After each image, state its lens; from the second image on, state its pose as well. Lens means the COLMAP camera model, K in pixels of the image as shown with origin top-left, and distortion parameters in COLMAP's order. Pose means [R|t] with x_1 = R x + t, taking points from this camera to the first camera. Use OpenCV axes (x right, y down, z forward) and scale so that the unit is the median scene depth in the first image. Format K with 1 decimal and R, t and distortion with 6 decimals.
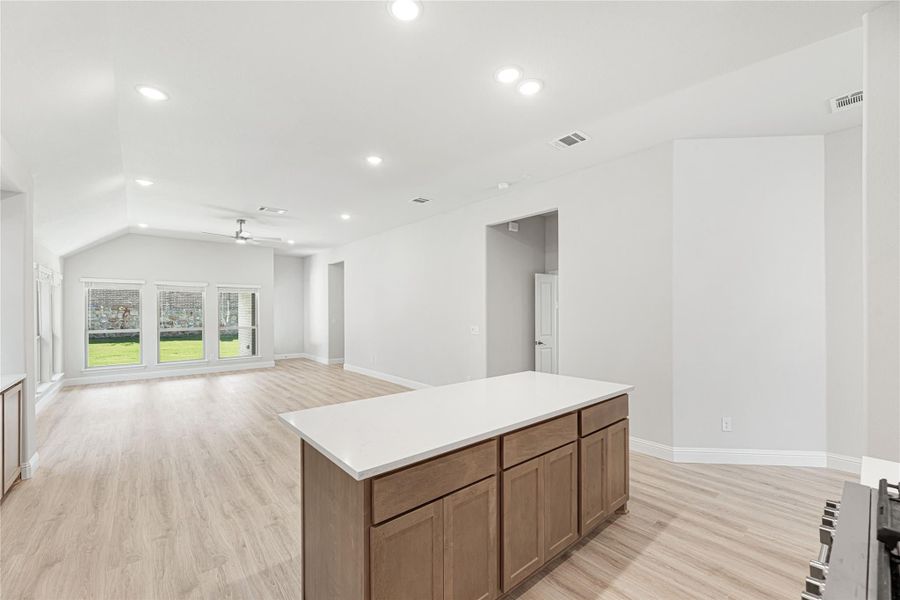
lens RADIAL K [[362.5, 0, 449.5], [0, 362.5, 311.3], [0, 0, 1]] dist [0.004056, 0.000253]
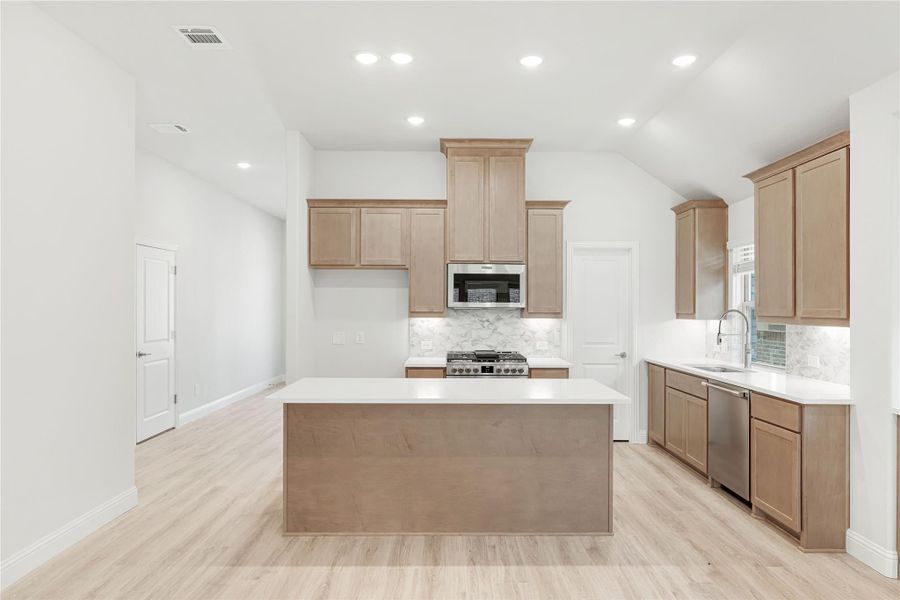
lens RADIAL K [[573.9, 0, 448.3], [0, 573.9, 303.4], [0, 0, 1]] dist [0.004478, 0.002155]
pose [[-0.759133, 0.002106, 0.650932, -0.314540], [-0.002720, 0.999976, -0.006406, 0.000535], [-0.650930, -0.006634, -0.759109, 0.713331]]
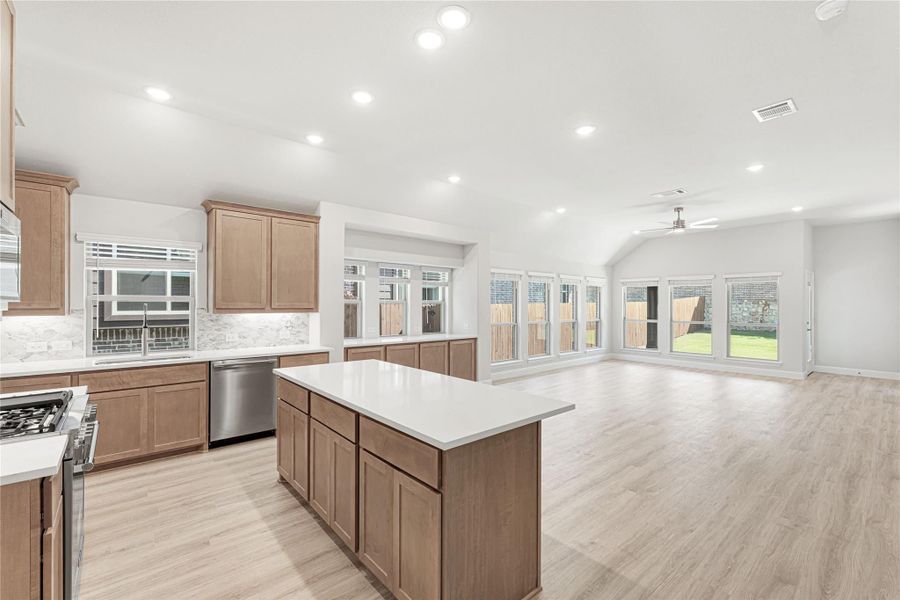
lens RADIAL K [[382.4, 0, 447.6], [0, 382.4, 306.3], [0, 0, 1]] dist [0.001959, -0.000115]
pose [[0.001178, 0.007013, -0.999975, 0.383816], [-0.004934, 0.999963, 0.007007, 0.000114], [0.999987, 0.004926, 0.001213, 0.361190]]
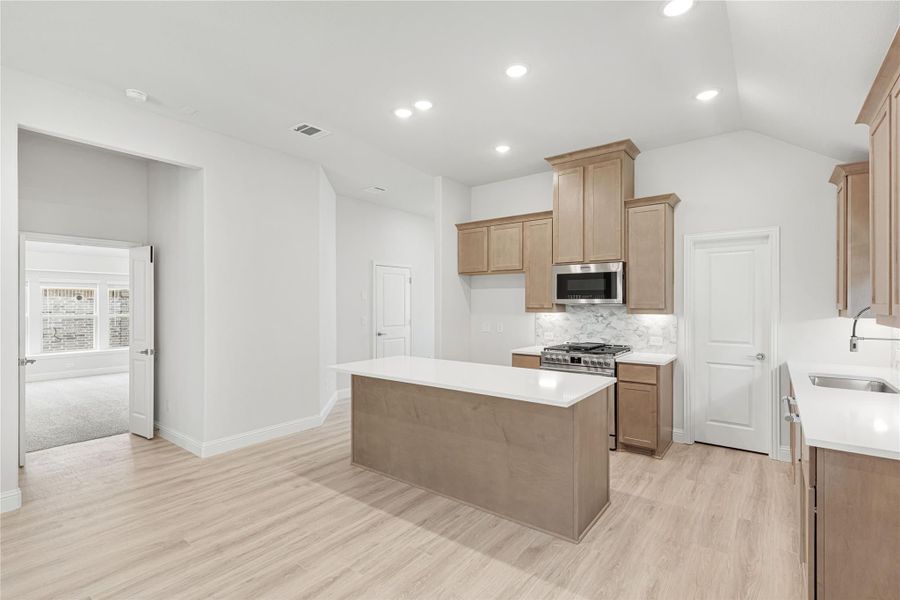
lens RADIAL K [[418.8, 0, 447.7], [0, 418.8, 303.5], [0, 0, 1]] dist [0.008236, -0.000993]
pose [[-0.201329, 0.001648, 0.979522, -0.414986], [0.002759, 0.999996, -0.001115, 0.000714], [-0.979520, 0.002478, -0.201332, 0.414592]]
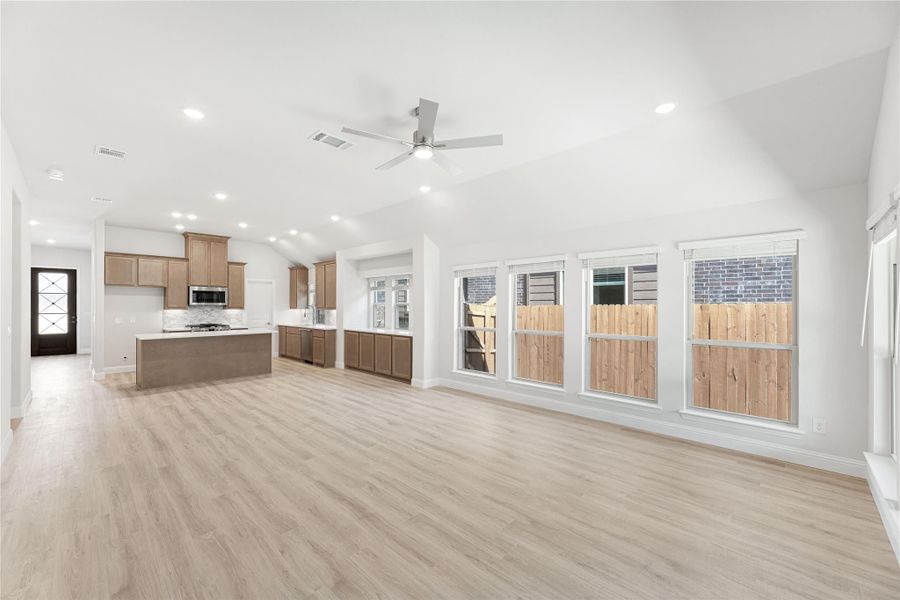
lens RADIAL K [[362.5, 0, 452.0], [0, 362.5, 302.9], [0, 0, 1]] dist [0.004056, 0.000253]
pose [[-0.995123, -0.000676, -0.098644, -0.511790], [-0.000160, 0.999986, -0.005230, 0.000213], [0.098646, -0.005189, -0.995109, 1.331968]]
